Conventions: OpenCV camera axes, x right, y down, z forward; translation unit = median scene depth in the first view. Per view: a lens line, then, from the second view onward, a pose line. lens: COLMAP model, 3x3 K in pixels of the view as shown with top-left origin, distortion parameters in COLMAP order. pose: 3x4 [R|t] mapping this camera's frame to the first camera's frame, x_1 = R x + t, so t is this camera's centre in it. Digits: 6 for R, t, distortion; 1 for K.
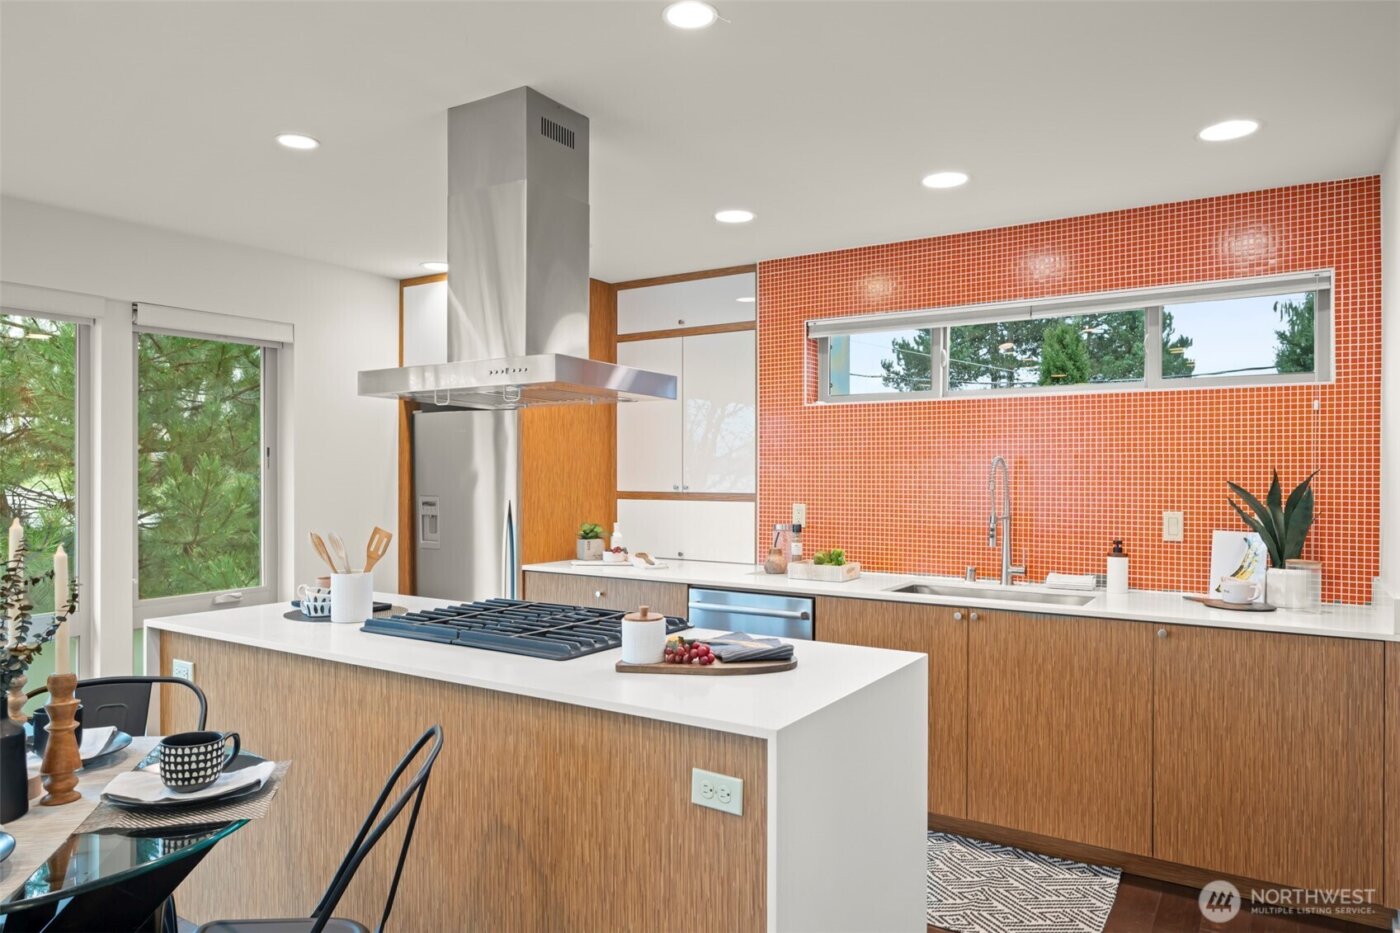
lens RADIAL K [[909.4, 0, 703.1], [0, 909.4, 477.4], [0, 0, 1]] dist [-0.004299, -0.000402]
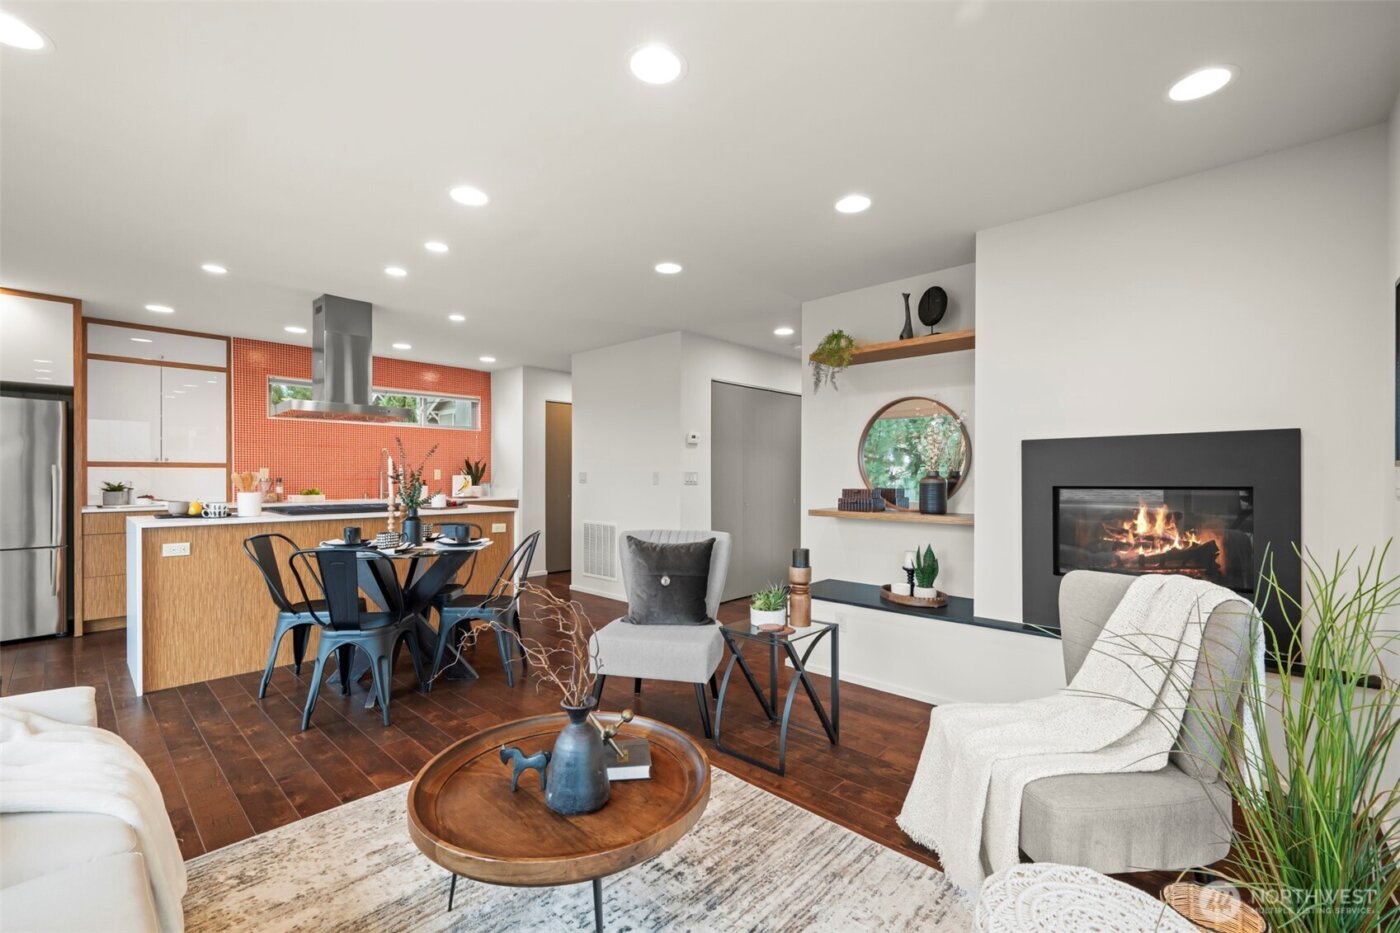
lens RADIAL K [[600.7, 0, 703.6], [0, 600.7, 481.3], [0, 0, 1]] dist [0.003254, 0.000040]
pose [[0.172094, -0.011575, 0.985012, -1.200183], [0.001099, 0.999933, 0.011559, 0.050766], [-0.985080, -0.000906, 0.172095, -0.179497]]
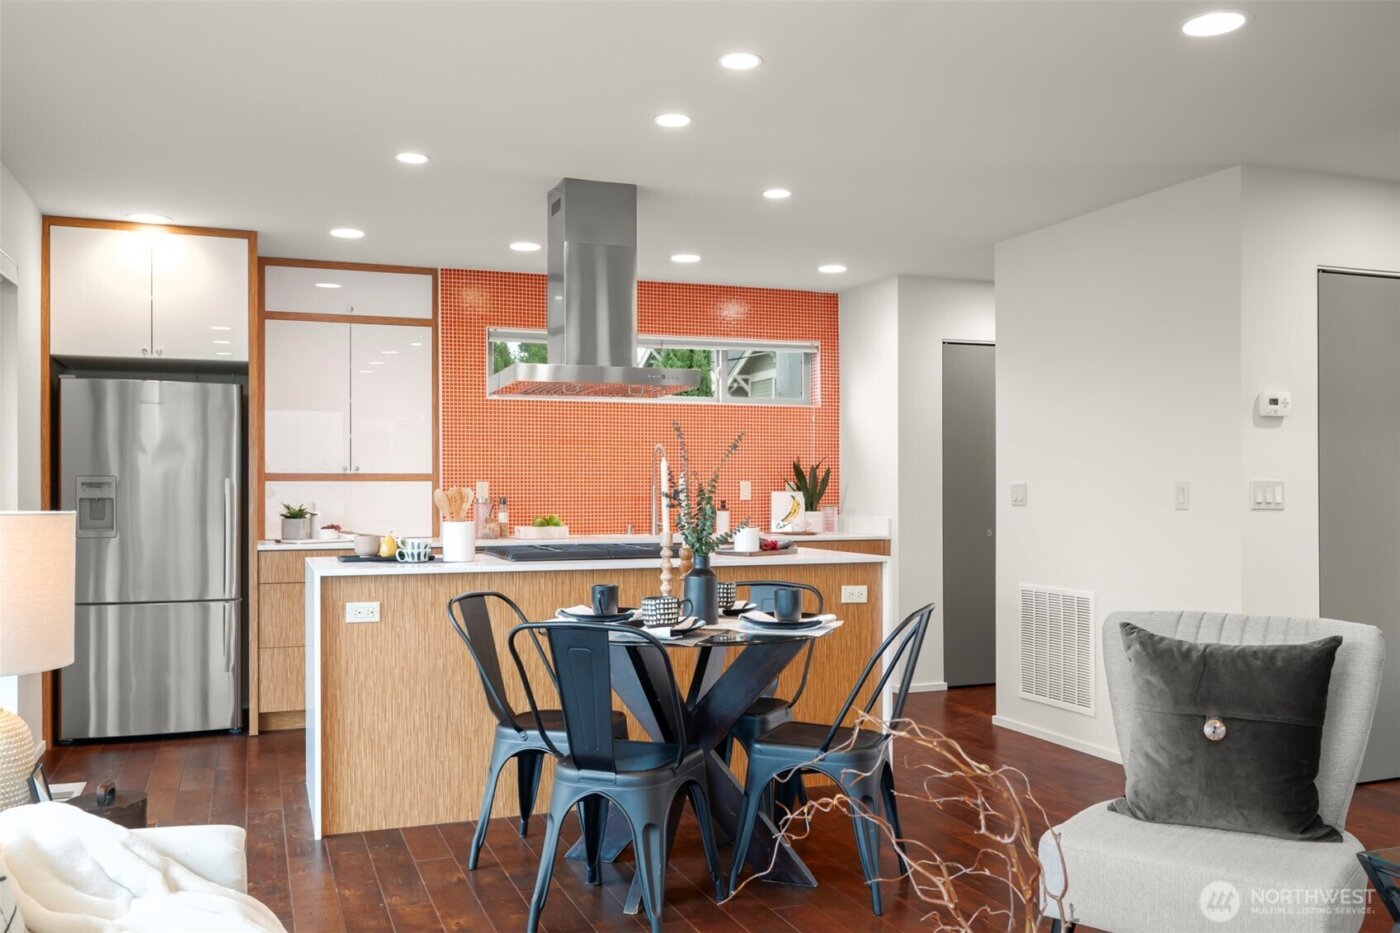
lens RADIAL K [[1198.2, 0, 699.8], [0, 1198.2, 475.7], [0, 0, 1]] dist [-0.021387, -0.003310]
pose [[0.589091, 0.006413, 0.808041, -1.168563], [0.006390, 0.999900, -0.012594, 0.050843], [-0.808041, 0.012582, 0.588992, -0.163203]]
